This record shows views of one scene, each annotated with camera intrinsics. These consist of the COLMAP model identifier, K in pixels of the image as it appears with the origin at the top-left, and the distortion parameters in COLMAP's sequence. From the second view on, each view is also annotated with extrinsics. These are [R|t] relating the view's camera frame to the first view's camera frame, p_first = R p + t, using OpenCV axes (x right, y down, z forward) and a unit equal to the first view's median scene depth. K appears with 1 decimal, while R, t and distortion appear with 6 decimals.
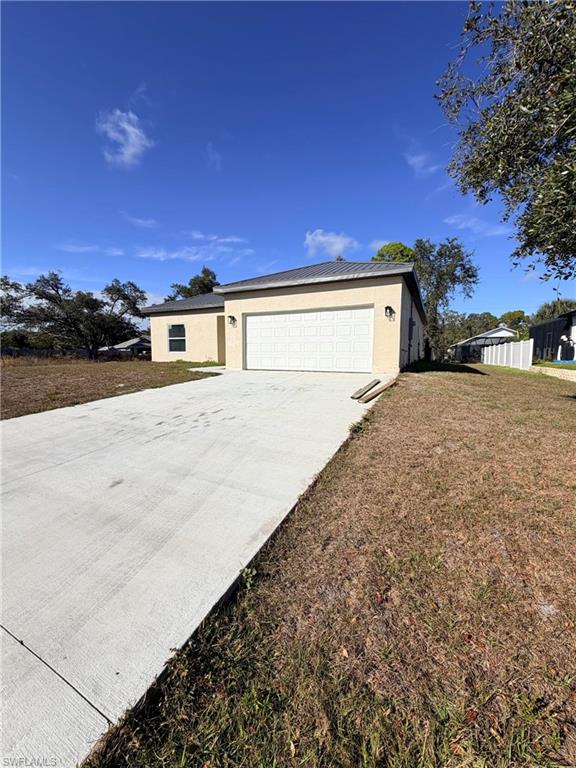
lens RADIAL K [[306.6, 0, 287.6], [0, 306.6, 387.6], [0, 0, 1]] dist [0.000208, 0.000151]
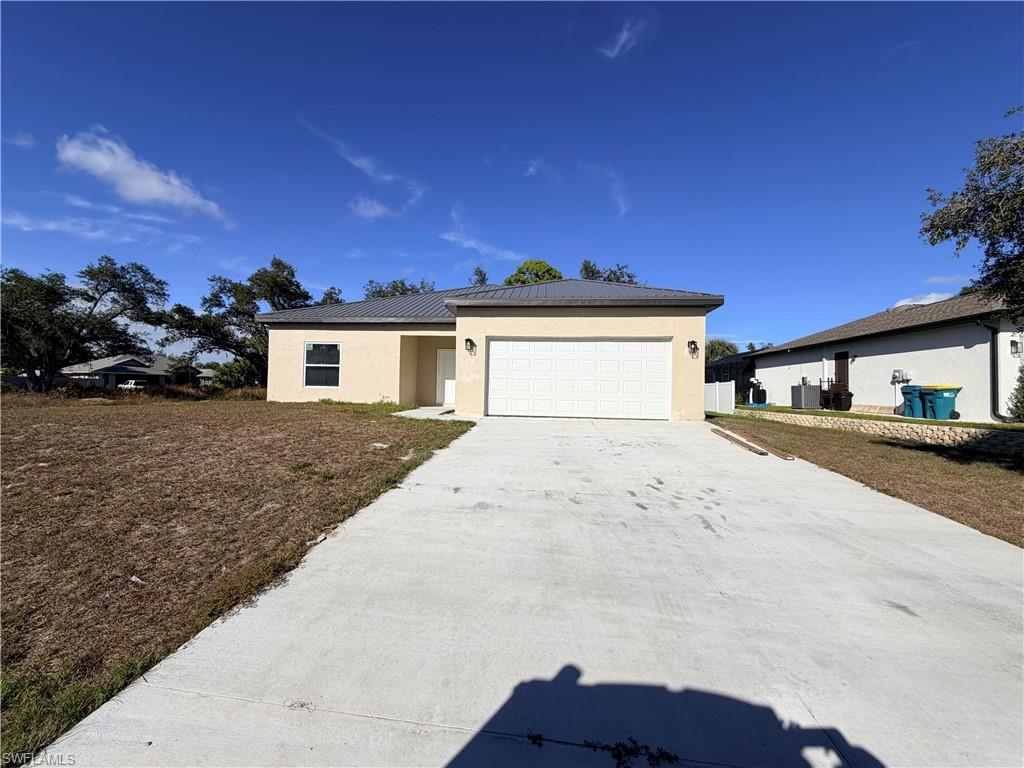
lens RADIAL K [[408.8, 0, 515.1], [0, 408.8, 390.8], [0, 0, 1]] dist [0.000208, 0.000151]
pose [[0.932736, 0.016660, 0.360176, -0.288247], [0.021995, 0.994443, -0.102958, -0.012809], [-0.359890, 0.103954, 0.927185, 0.078793]]
